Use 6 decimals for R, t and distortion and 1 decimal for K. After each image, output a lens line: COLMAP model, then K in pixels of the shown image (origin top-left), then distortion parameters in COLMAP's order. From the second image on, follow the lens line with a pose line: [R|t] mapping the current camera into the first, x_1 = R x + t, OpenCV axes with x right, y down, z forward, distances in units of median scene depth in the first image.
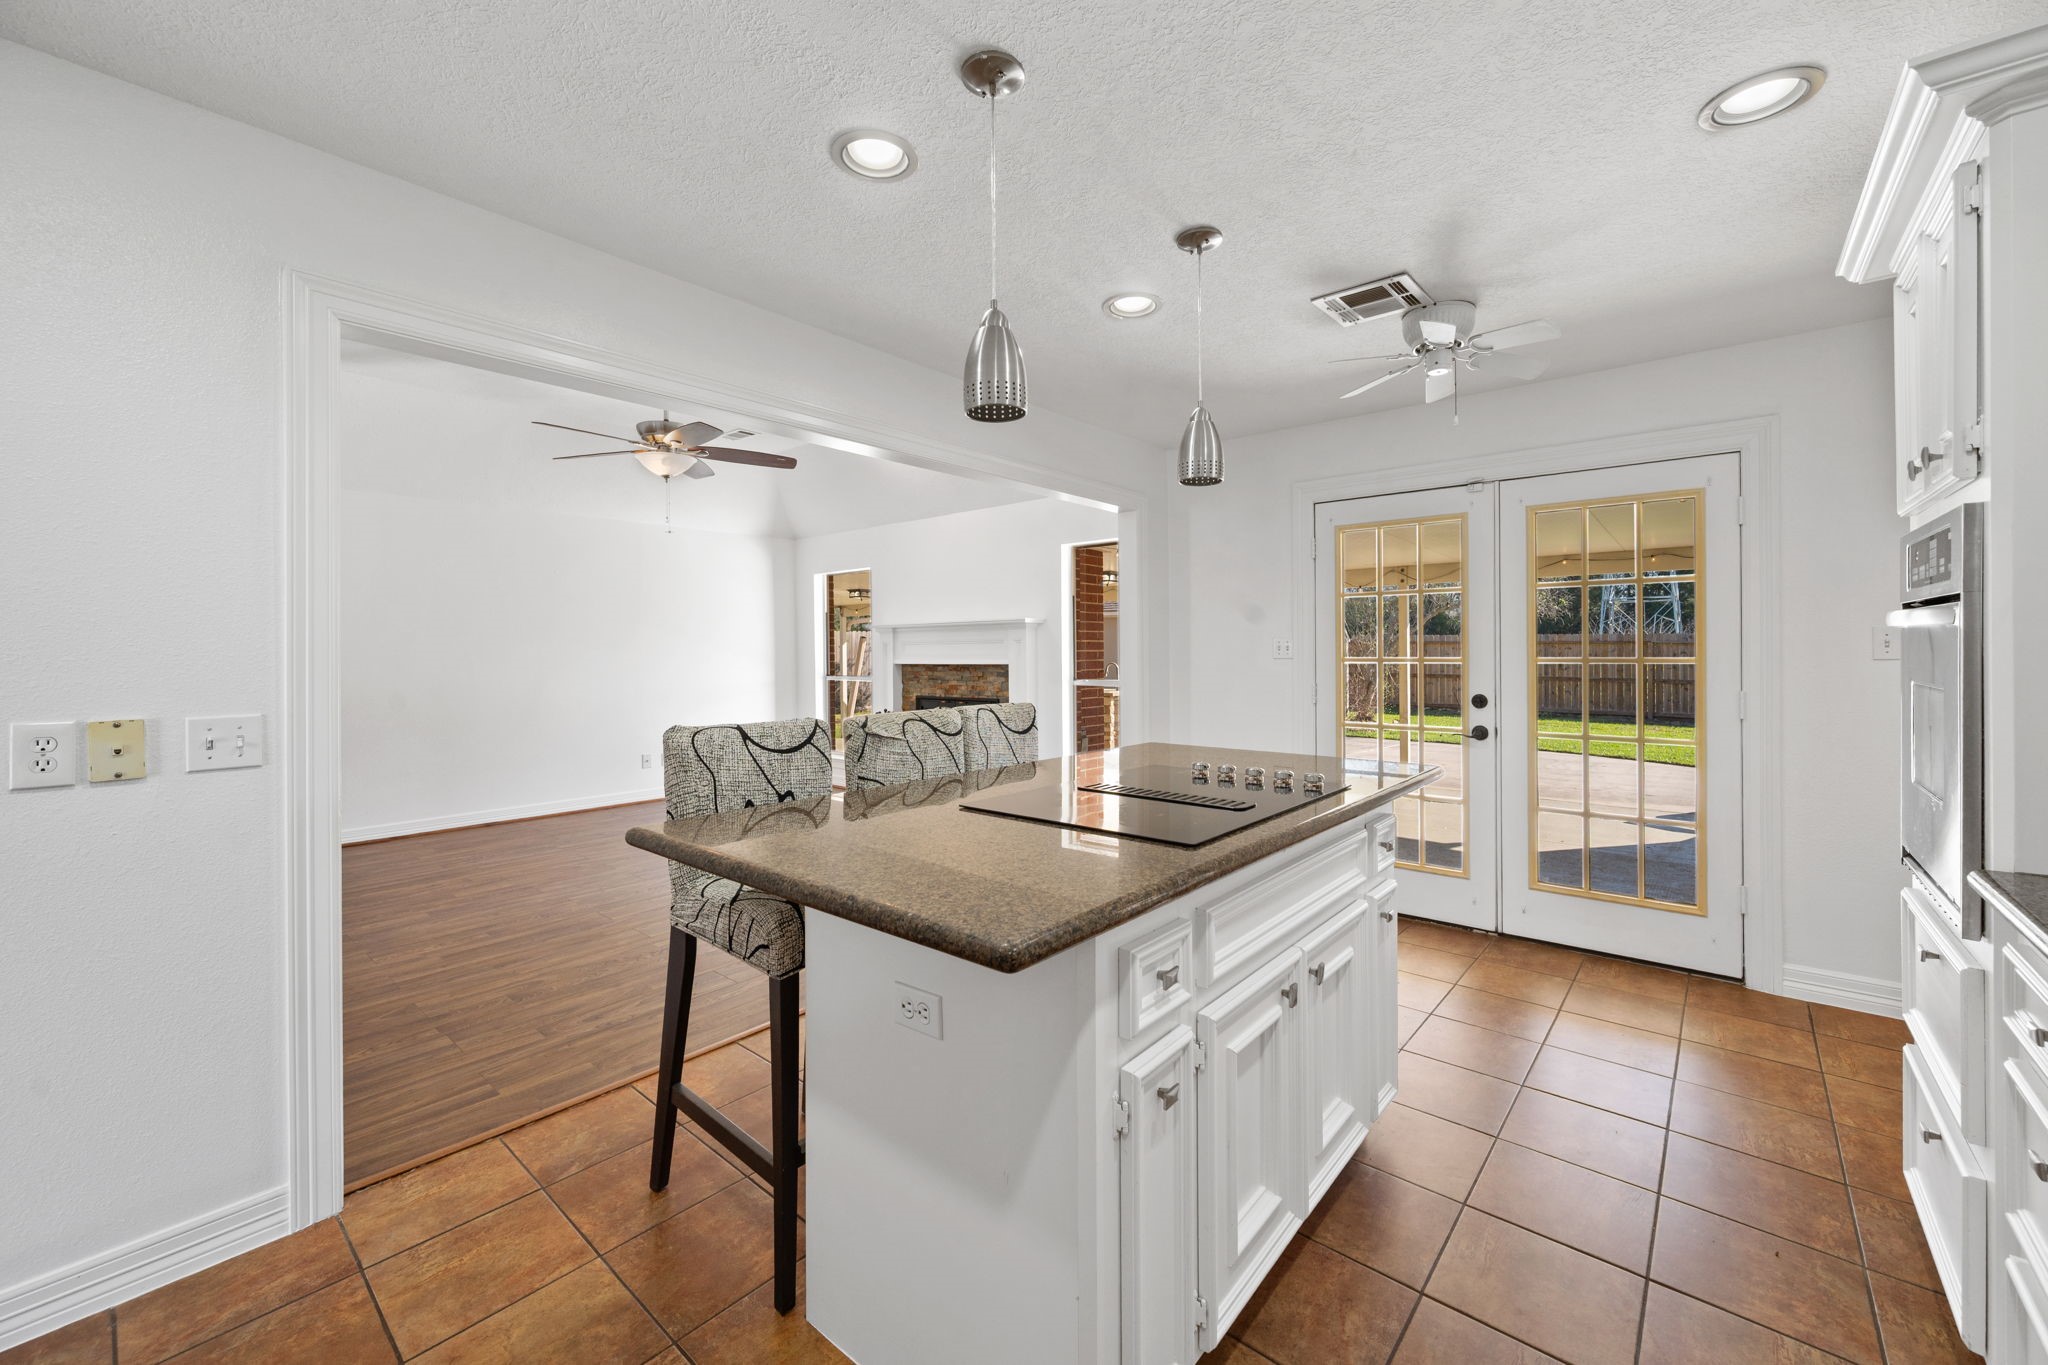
lens RADIAL K [[811.7, 0, 1035.4], [0, 811.7, 662.7], [0, 0, 1]] dist [0.001258, 0.000017]
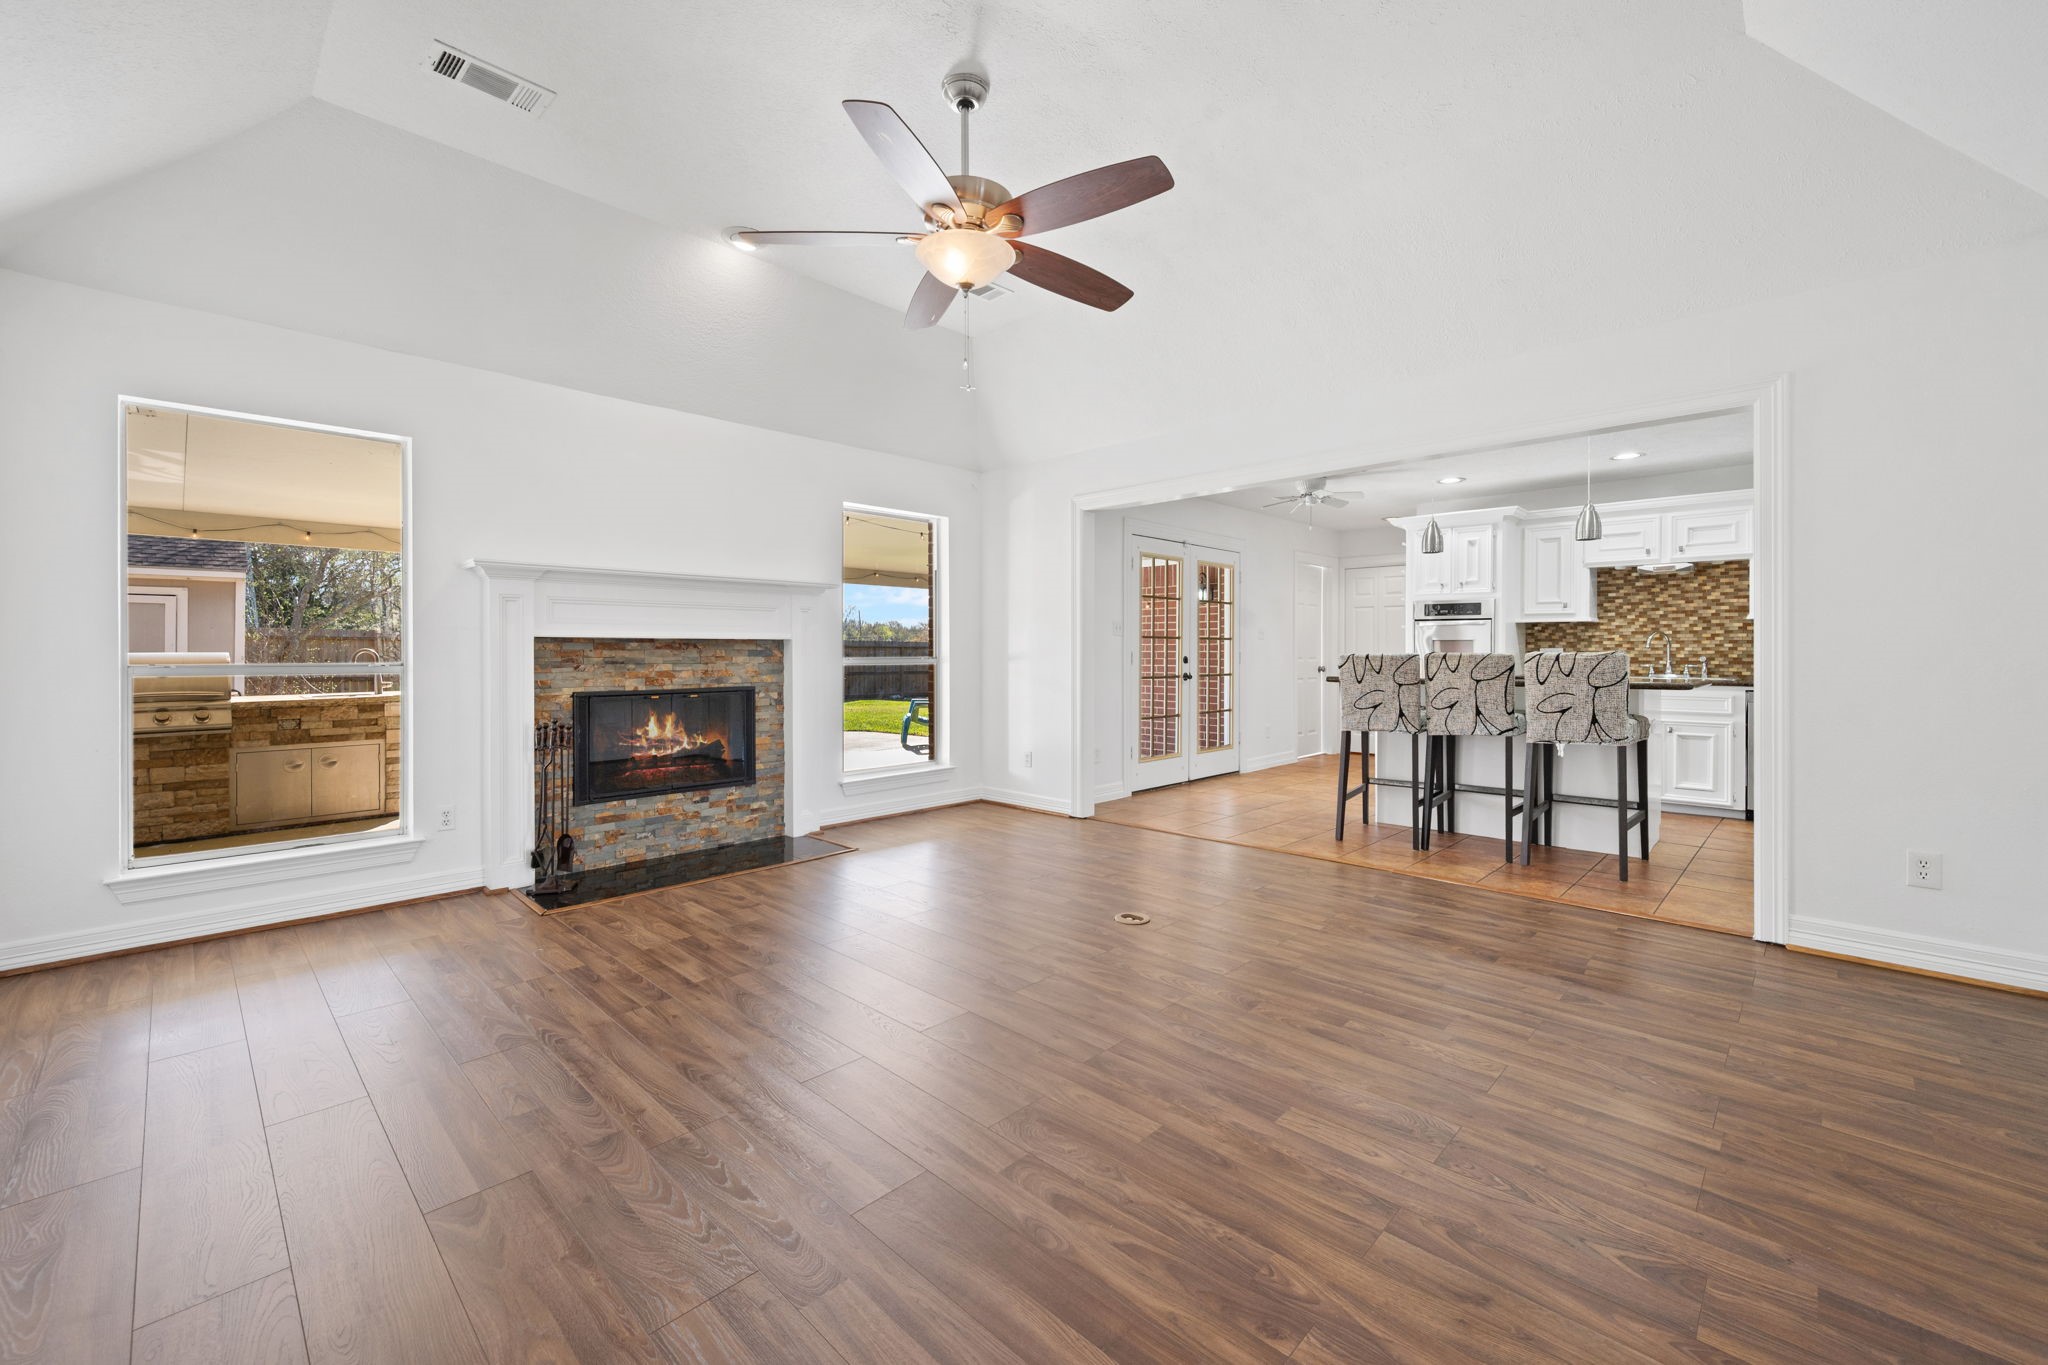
lens RADIAL K [[811.7, 0, 1036.2], [0, 811.7, 668.1], [0, 0, 1]] dist [0.001258, 0.000017]
pose [[0.069639, -0.016705, 0.997432, -0.768441], [0.009534, 0.999825, 0.016079, 0.018851], [-0.997527, 0.008389, 0.069786, 0.688762]]
